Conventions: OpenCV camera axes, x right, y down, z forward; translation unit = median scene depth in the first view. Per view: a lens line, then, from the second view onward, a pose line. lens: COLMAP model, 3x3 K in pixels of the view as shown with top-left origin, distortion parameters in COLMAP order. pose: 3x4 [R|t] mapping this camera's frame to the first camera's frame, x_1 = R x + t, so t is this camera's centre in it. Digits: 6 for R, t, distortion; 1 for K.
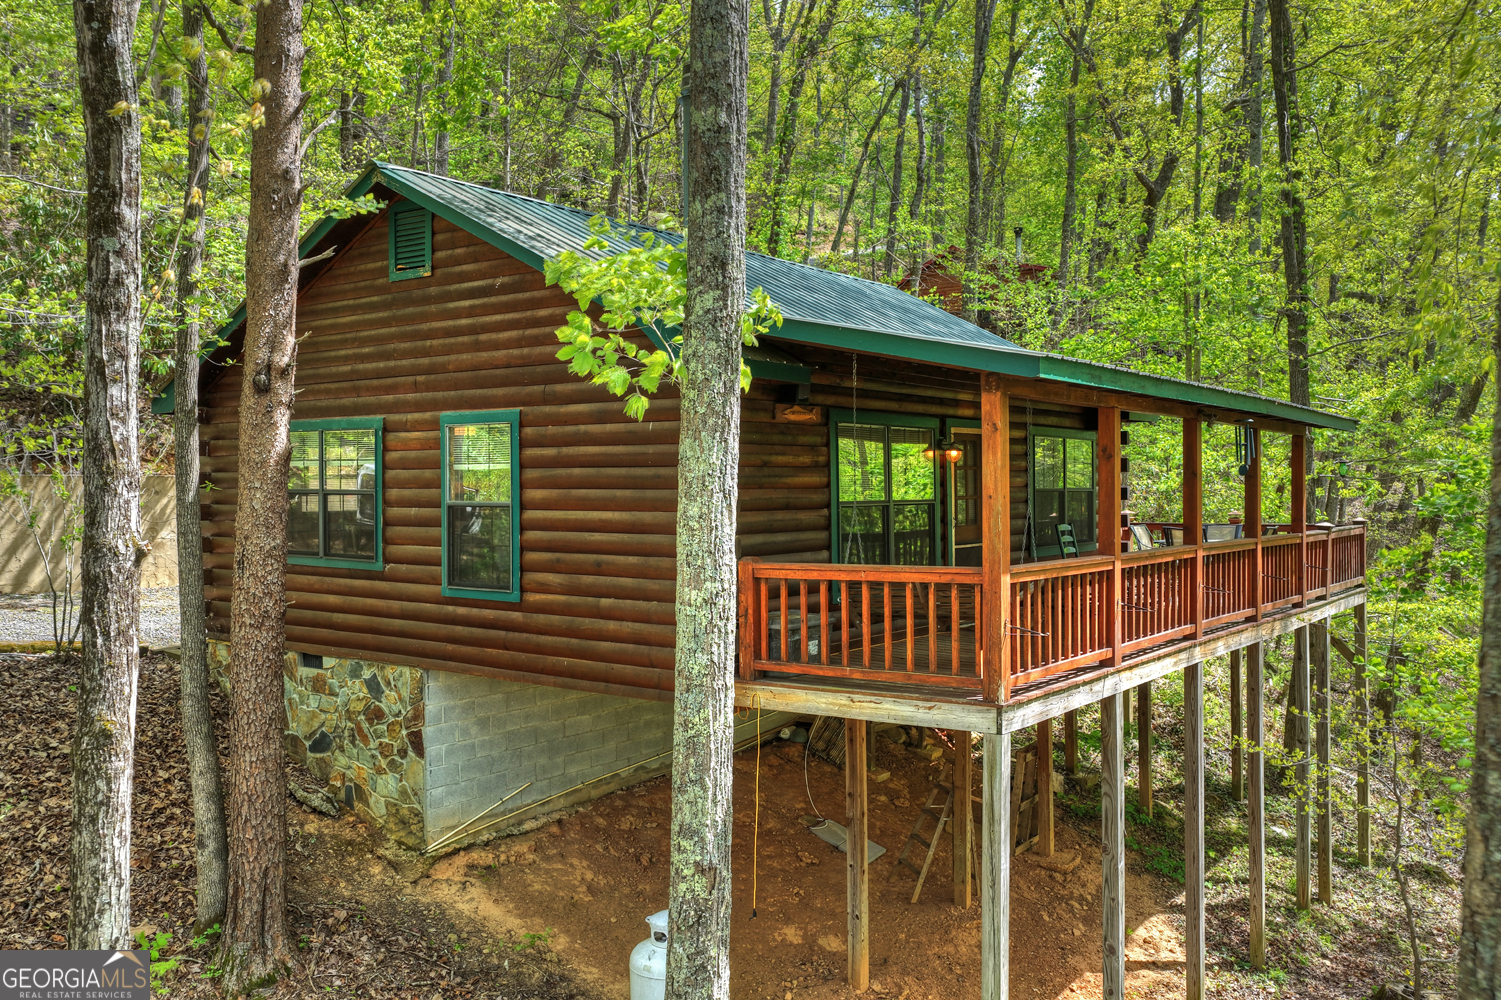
lens RADIAL K [[1235.3, 0, 760.8], [0, 1235.3, 496.1], [0, 0, 1]] dist [-0.010603, 0.020040]
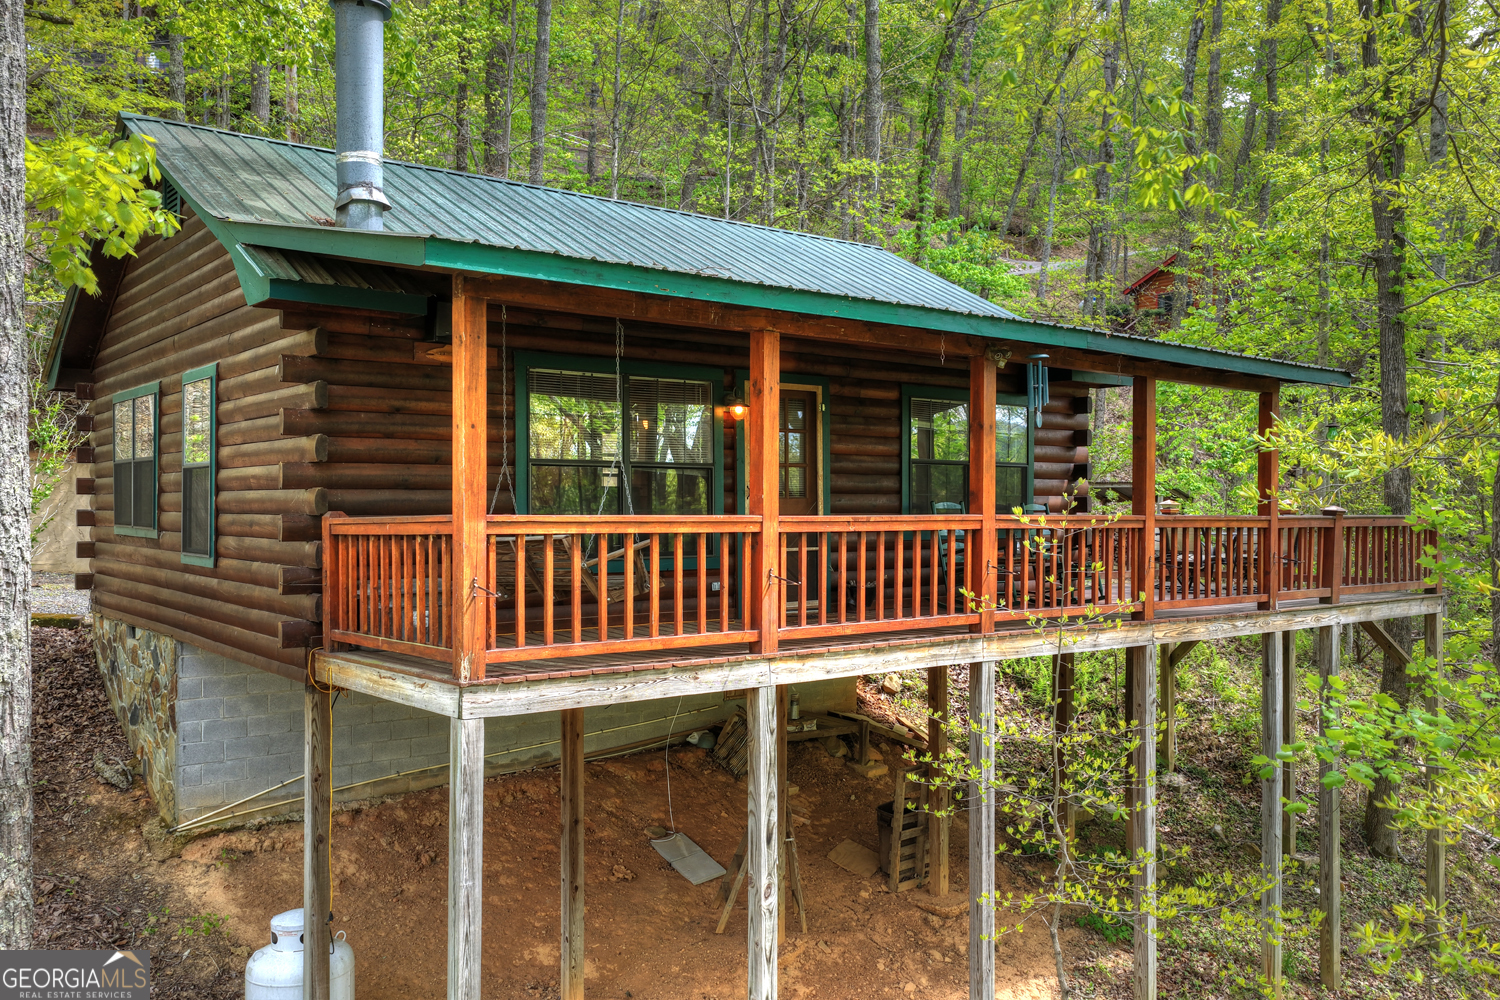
lens RADIAL K [[1234.5, 0, 745.6], [0, 1234.5, 493.6], [0, 0, 1]] dist [-0.010603, 0.020040]
pose [[0.966740, 0.001436, -0.255759, 0.402888], [-0.006374, 0.999809, -0.018481, 0.040840], [0.255683, 0.019496, 0.966564, 0.180175]]
